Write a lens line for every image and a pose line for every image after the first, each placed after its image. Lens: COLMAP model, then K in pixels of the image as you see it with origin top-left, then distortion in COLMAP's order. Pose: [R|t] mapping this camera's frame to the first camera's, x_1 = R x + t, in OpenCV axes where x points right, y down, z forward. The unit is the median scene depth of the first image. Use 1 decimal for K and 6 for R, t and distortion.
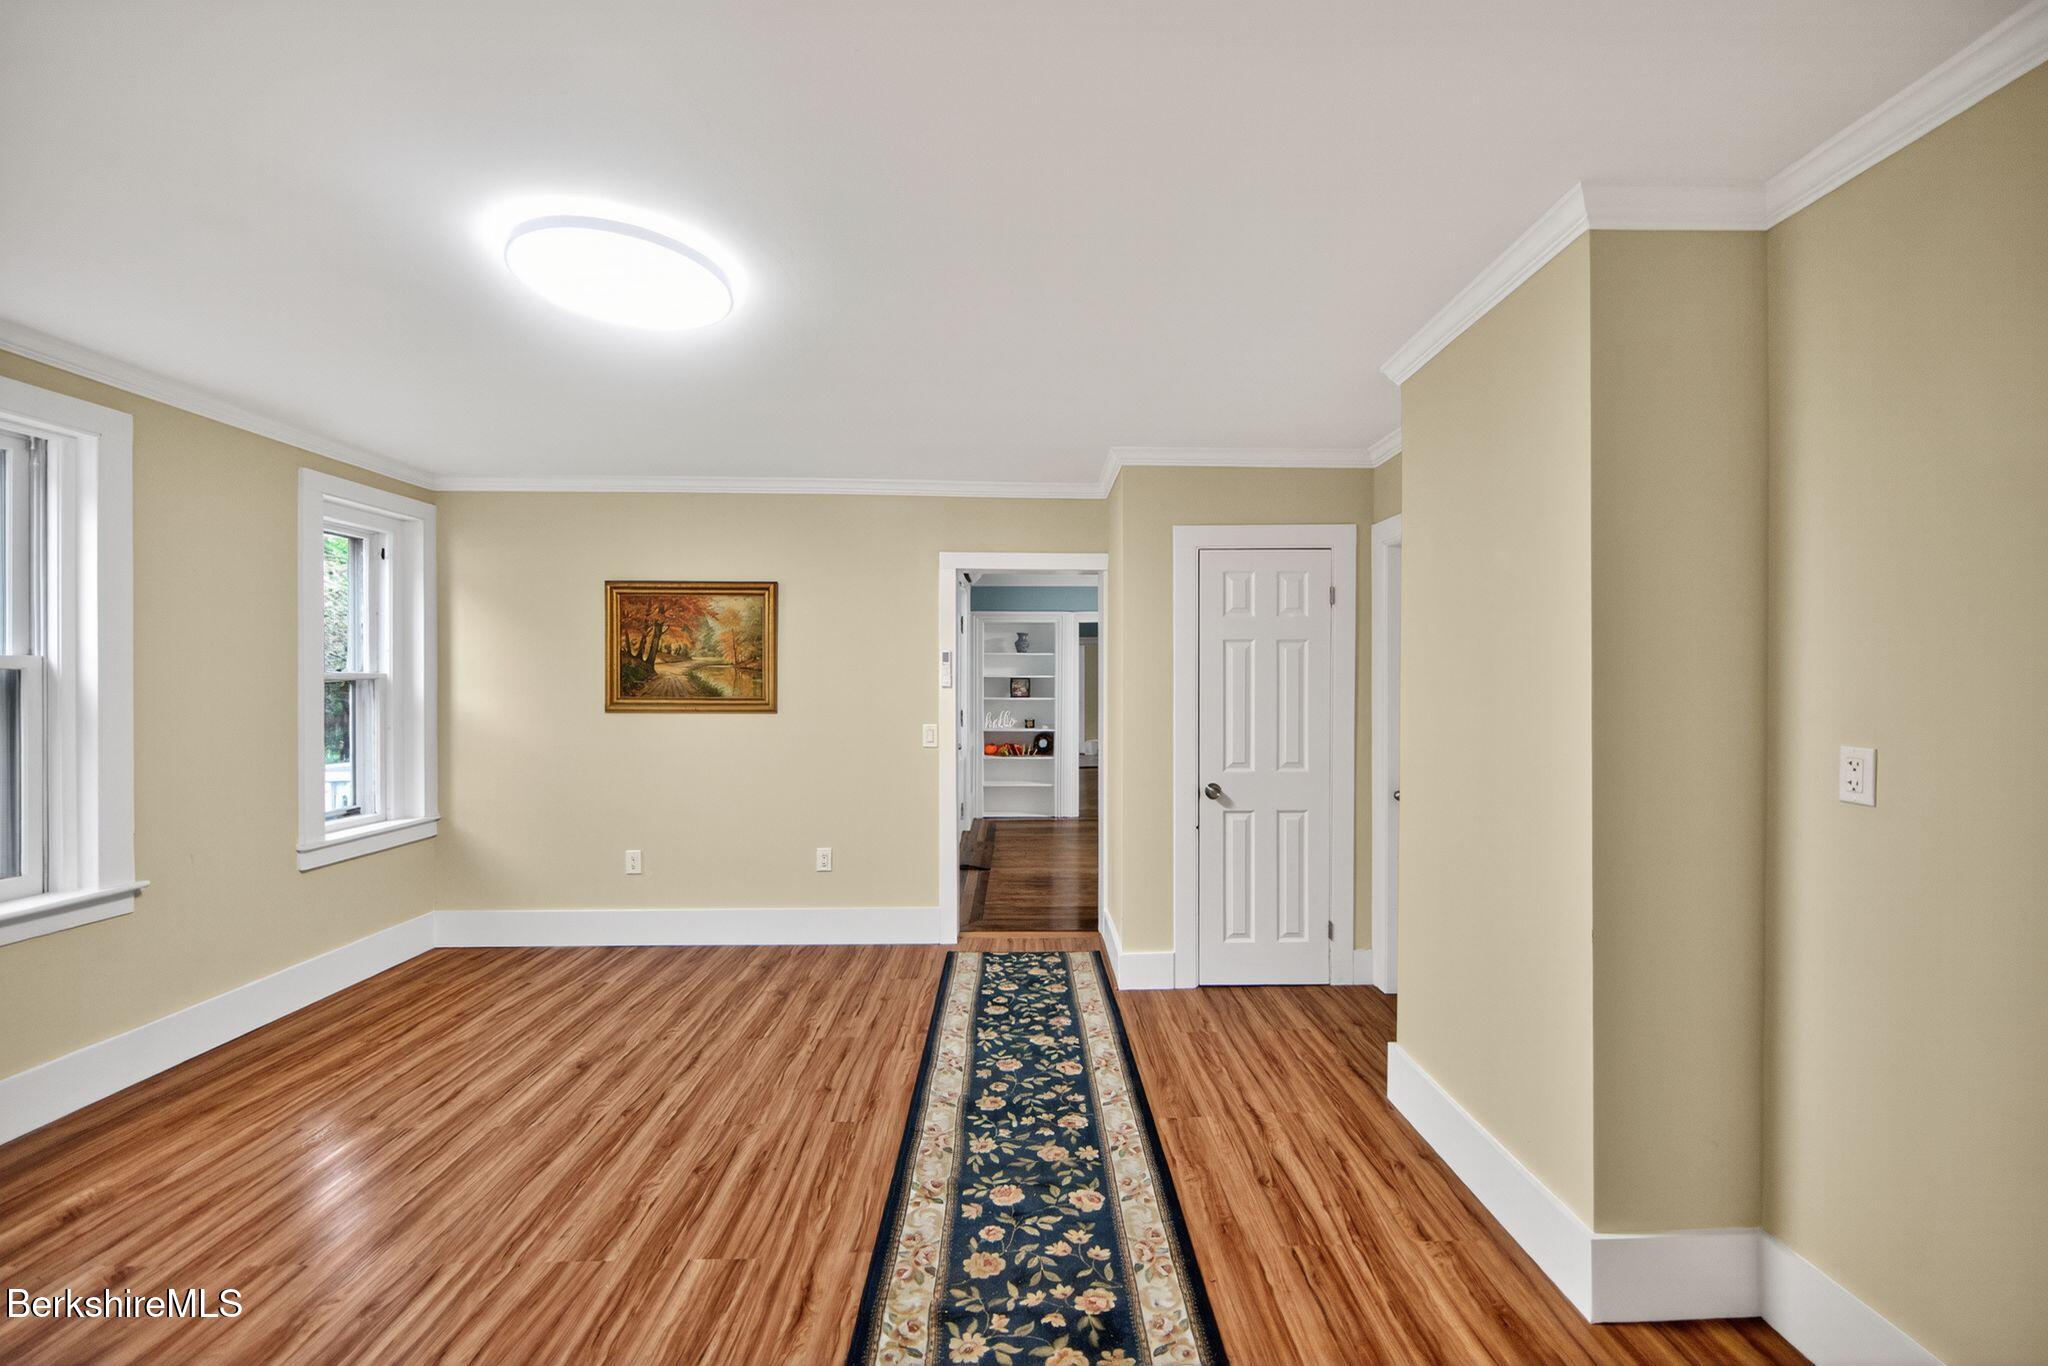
lens RADIAL K [[807.8, 0, 1025.7], [0, 807.8, 681.6], [0, 0, 1]] dist [-0.002095, -0.000454]
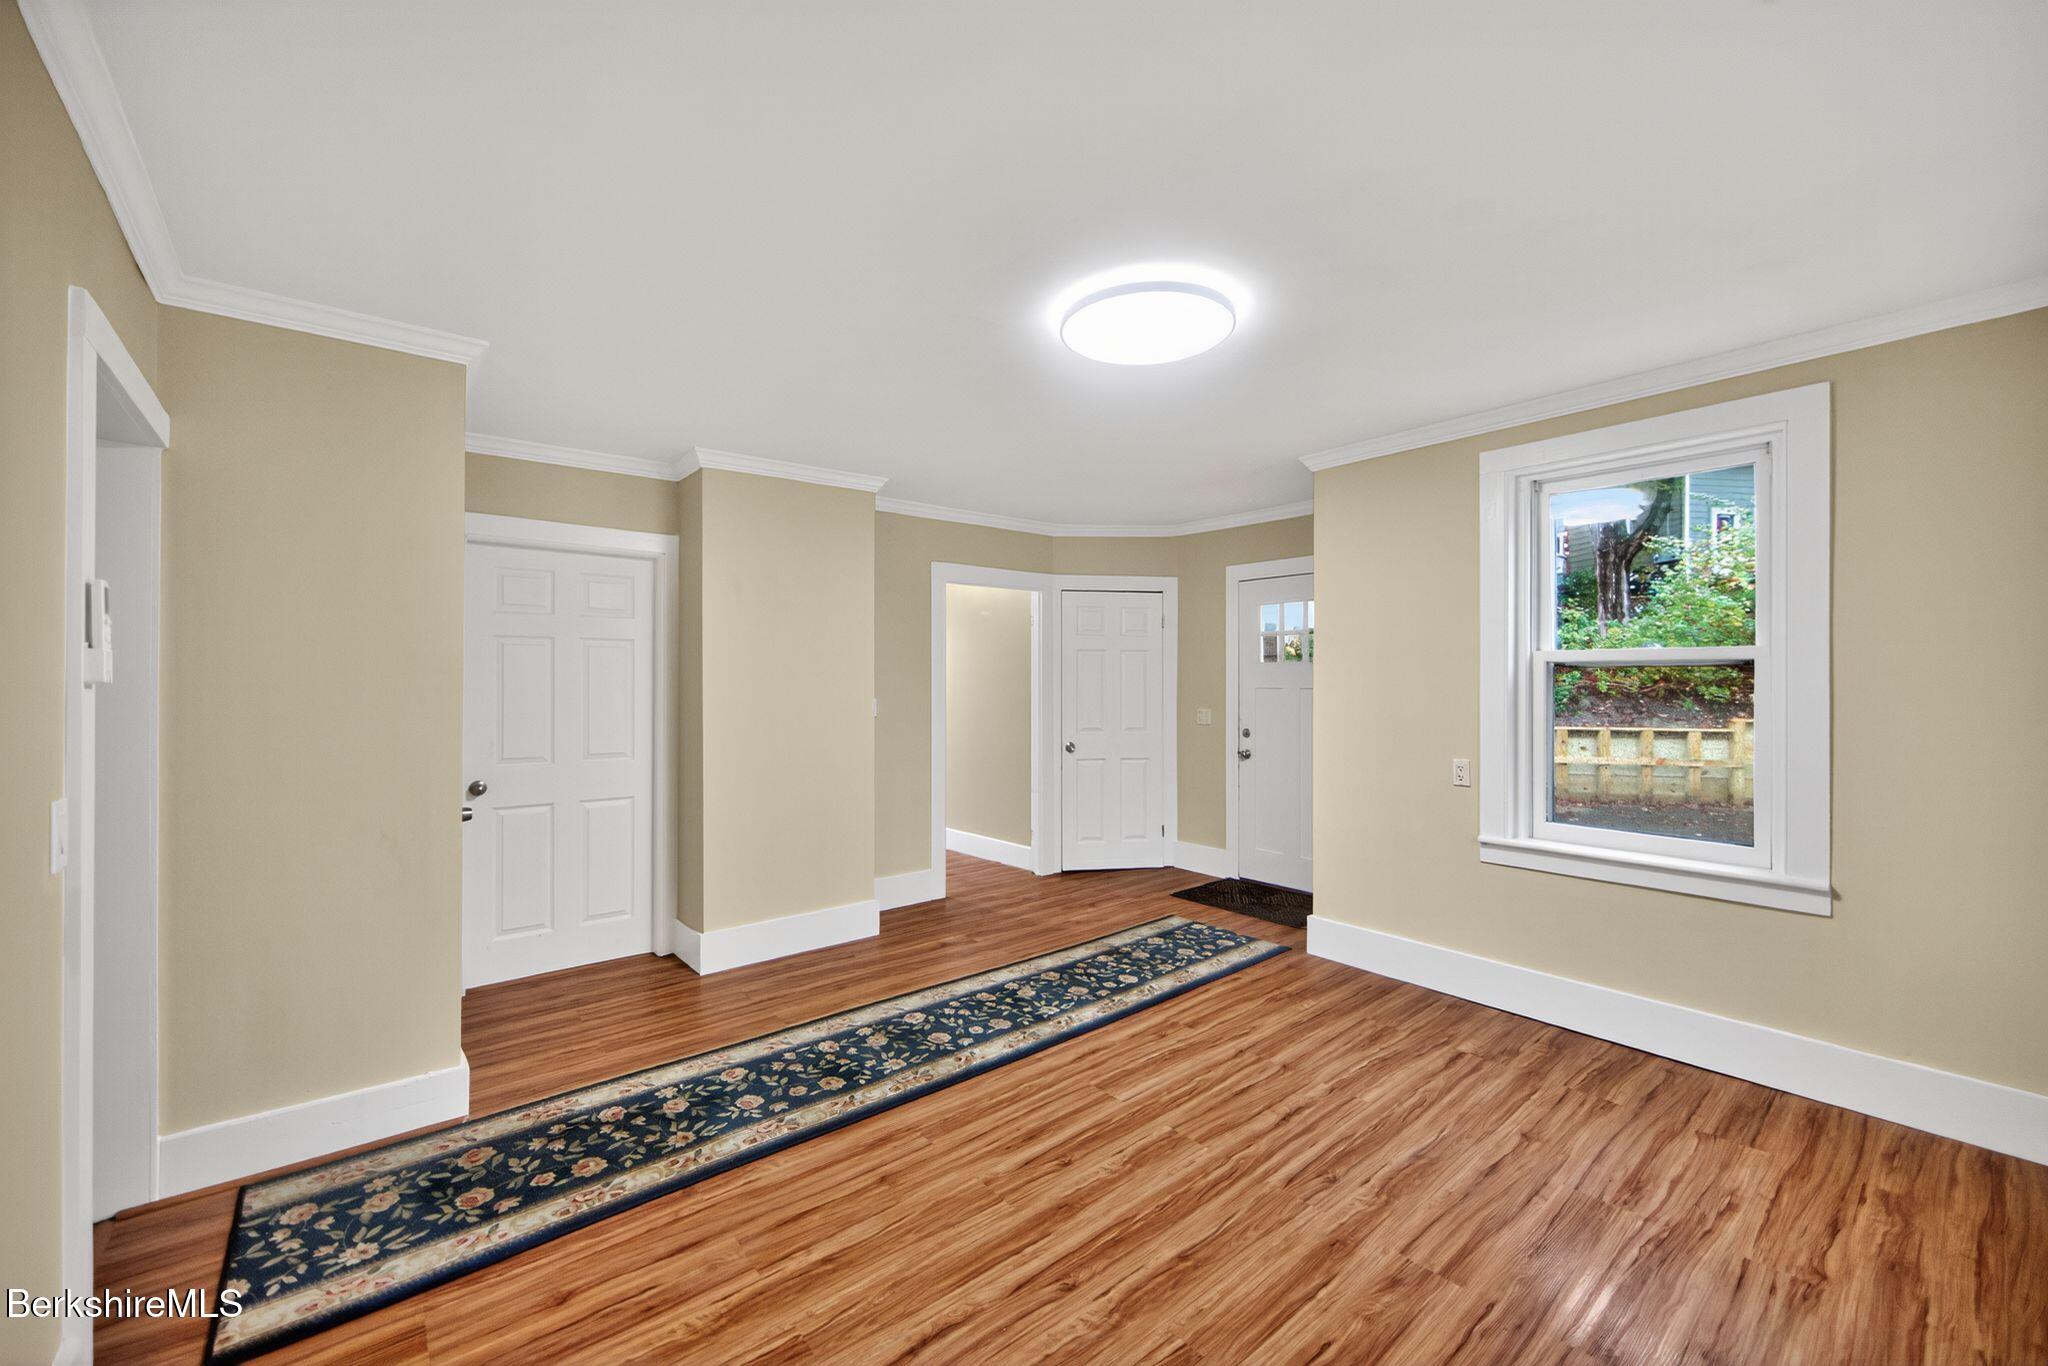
lens RADIAL K [[807.8, 0, 1028.5], [0, 807.8, 681.6], [0, 0, 1]] dist [-0.002095, -0.000454]
pose [[-0.632230, 0.001196, 0.774780, -1.089340], [0.003809, 0.999992, 0.001564, 0.005133], [-0.774771, 0.003940, -0.632229, 1.575298]]
